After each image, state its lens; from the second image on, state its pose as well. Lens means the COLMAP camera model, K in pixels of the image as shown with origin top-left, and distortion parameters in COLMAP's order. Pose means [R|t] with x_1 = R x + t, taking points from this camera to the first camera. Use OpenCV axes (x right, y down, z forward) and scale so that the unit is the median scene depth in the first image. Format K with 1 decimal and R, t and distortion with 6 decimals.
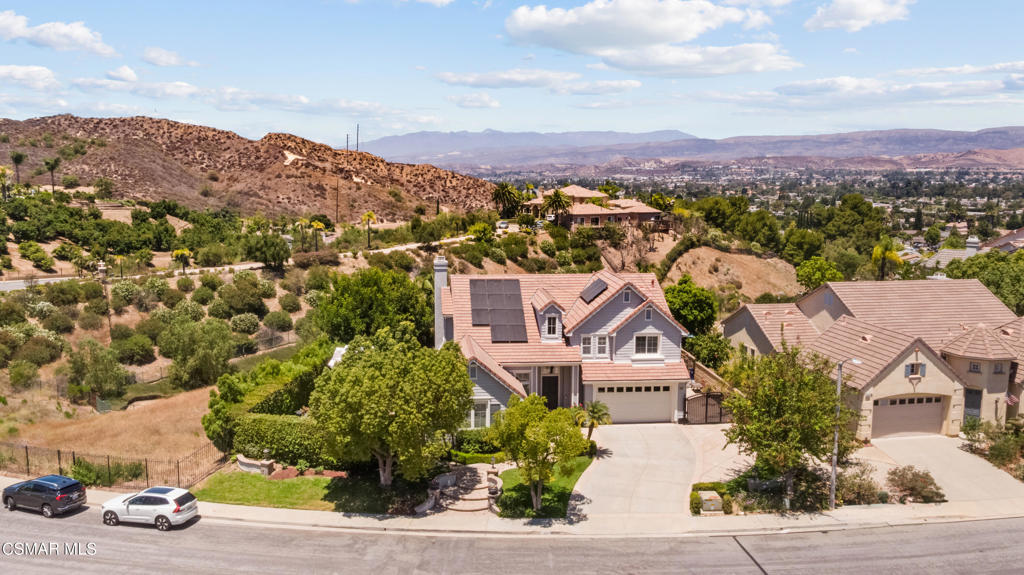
lens RADIAL K [[884.8, 0, 517.3], [0, 884.8, 287.1], [0, 0, 1]] dist [0.006543, -0.006663]
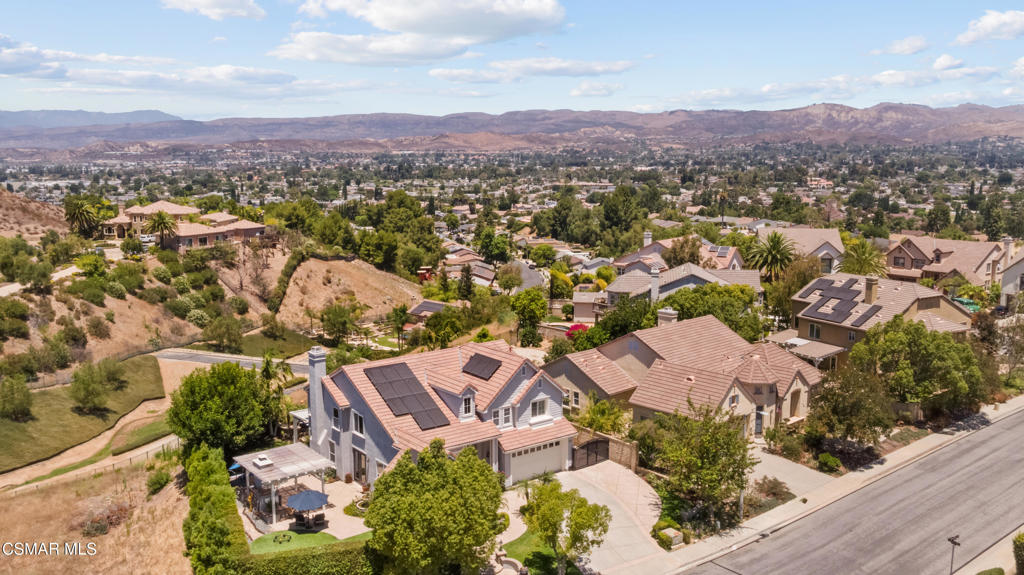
lens RADIAL K [[884.8, 0, 515.8], [0, 884.8, 284.8], [0, 0, 1]] dist [0.006543, -0.006663]
pose [[0.849868, -0.087074, 0.519753, -0.127670], [0.077700, 0.996180, 0.039840, -0.039650], [-0.521236, 0.006526, 0.853387, 0.005852]]
